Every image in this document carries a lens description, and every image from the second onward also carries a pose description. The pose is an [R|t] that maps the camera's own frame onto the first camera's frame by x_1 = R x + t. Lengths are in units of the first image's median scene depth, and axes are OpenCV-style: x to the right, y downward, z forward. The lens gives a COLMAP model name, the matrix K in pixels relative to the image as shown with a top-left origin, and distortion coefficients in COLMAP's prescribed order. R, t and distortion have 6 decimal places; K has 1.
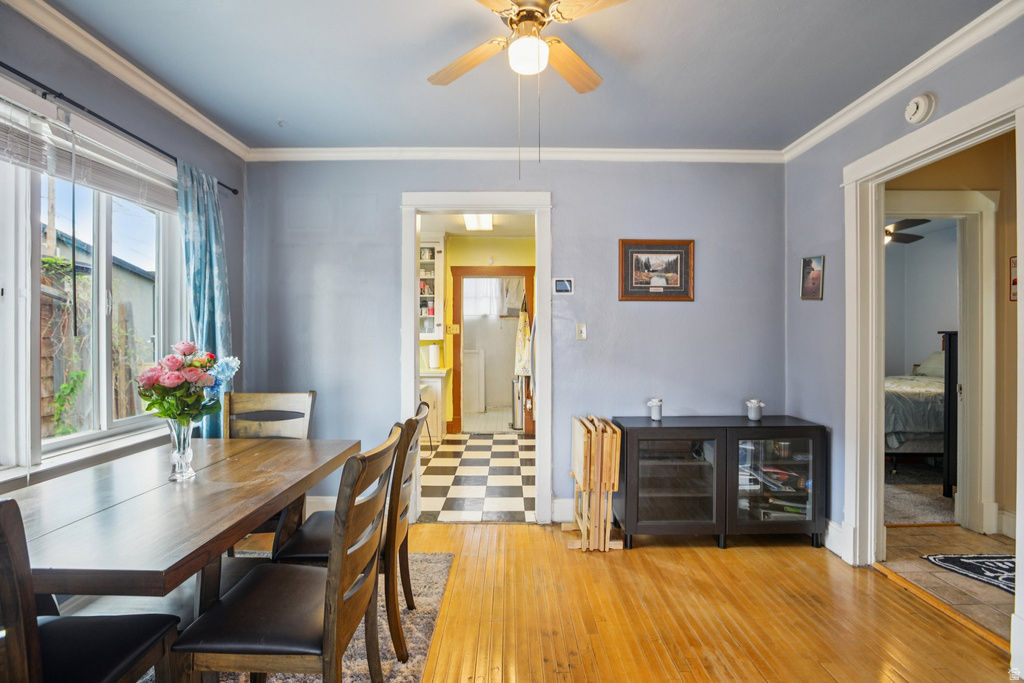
lens RADIAL K [[486.4, 0, 514.8], [0, 486.4, 337.7], [0, 0, 1]] dist [-0.033532, 0.009646]
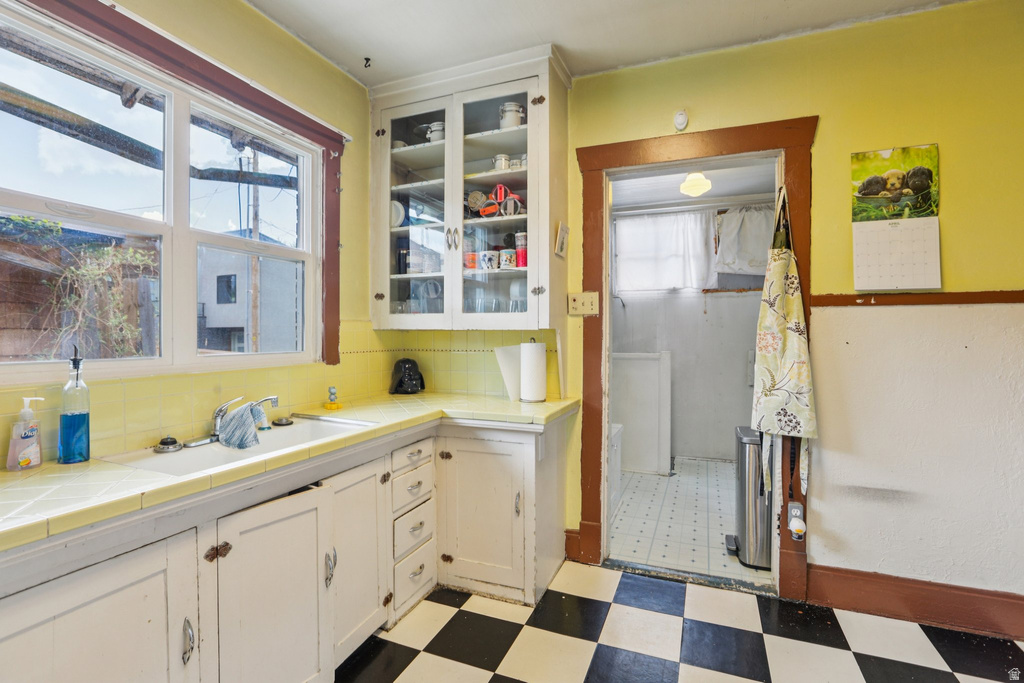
lens RADIAL K [[494.3, 0, 508.1], [0, 494.3, 337.4], [0, 0, 1]] dist [-0.030925, 0.011353]
pose [[0.921392, 0.005097, -0.388601, -0.025184], [-0.002910, 0.999976, 0.006215, 0.007975], [0.388623, -0.004596, 0.921385, 0.612952]]
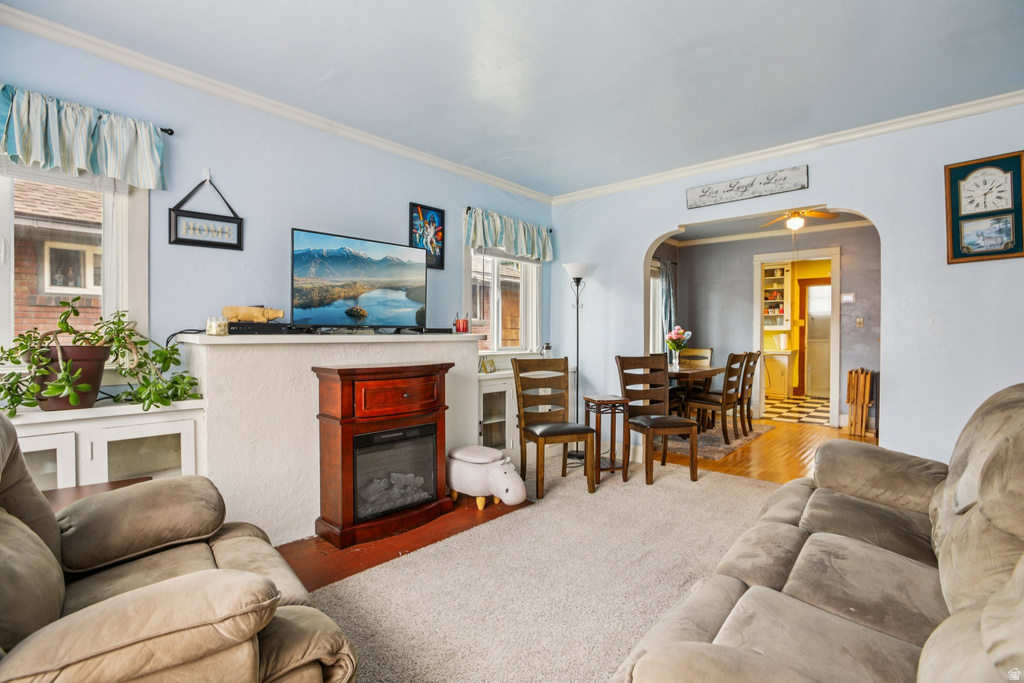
lens RADIAL K [[486.4, 0, 513.6], [0, 486.4, 338.5], [0, 0, 1]] dist [-0.033532, 0.009646]
pose [[0.744647, 0.009922, -0.667384, 0.196411], [-0.003905, 0.999937, 0.010509, 0.016748], [0.667447, -0.005219, 0.744639, -0.626643]]
